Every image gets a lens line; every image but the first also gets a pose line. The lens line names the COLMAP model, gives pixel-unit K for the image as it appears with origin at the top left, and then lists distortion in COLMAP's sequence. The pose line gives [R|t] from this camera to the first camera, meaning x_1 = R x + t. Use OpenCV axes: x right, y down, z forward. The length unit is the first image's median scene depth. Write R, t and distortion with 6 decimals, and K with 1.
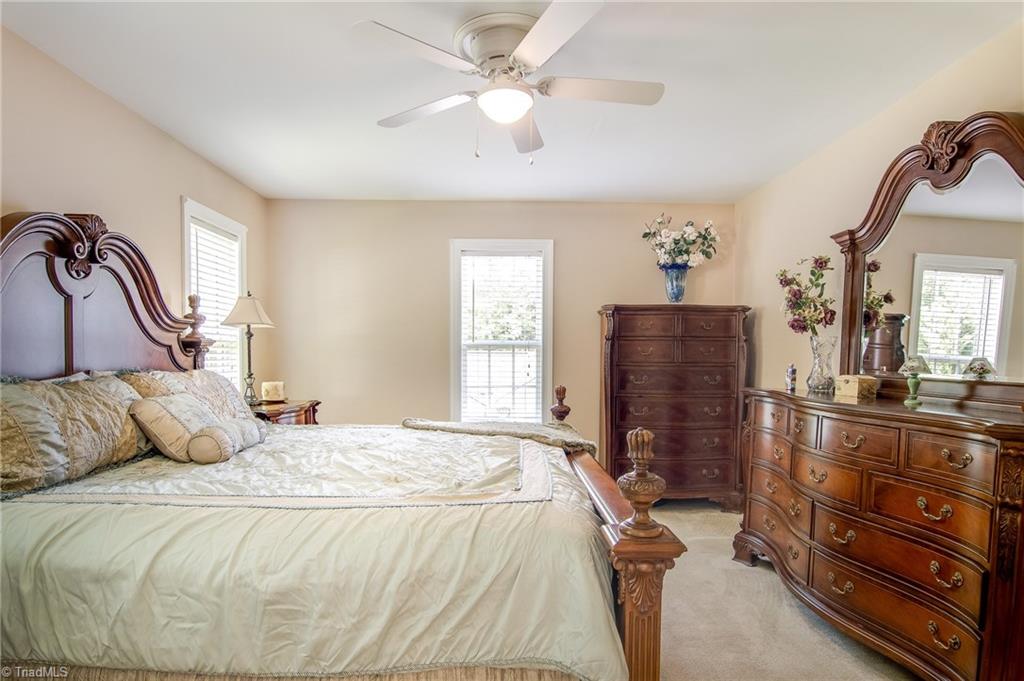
lens RADIAL K [[558.3, 0, 513.1], [0, 558.3, 351.0], [0, 0, 1]] dist [-0.007378, -0.000452]
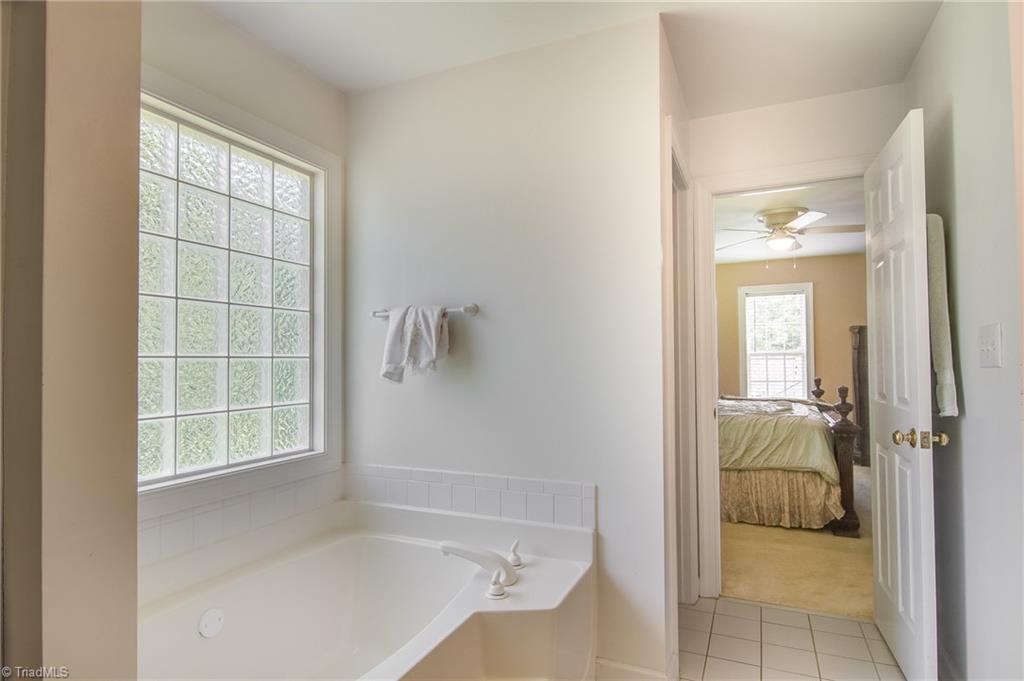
lens RADIAL K [[558.3, 0, 504.6], [0, 558.3, 351.3], [0, 0, 1]] dist [-0.007378, -0.000452]
pose [[0.898680, -0.021450, -0.438081, -0.029575], [0.015703, 0.999737, -0.016738, -0.004242], [0.438324, 0.008163, 0.898780, -1.052194]]
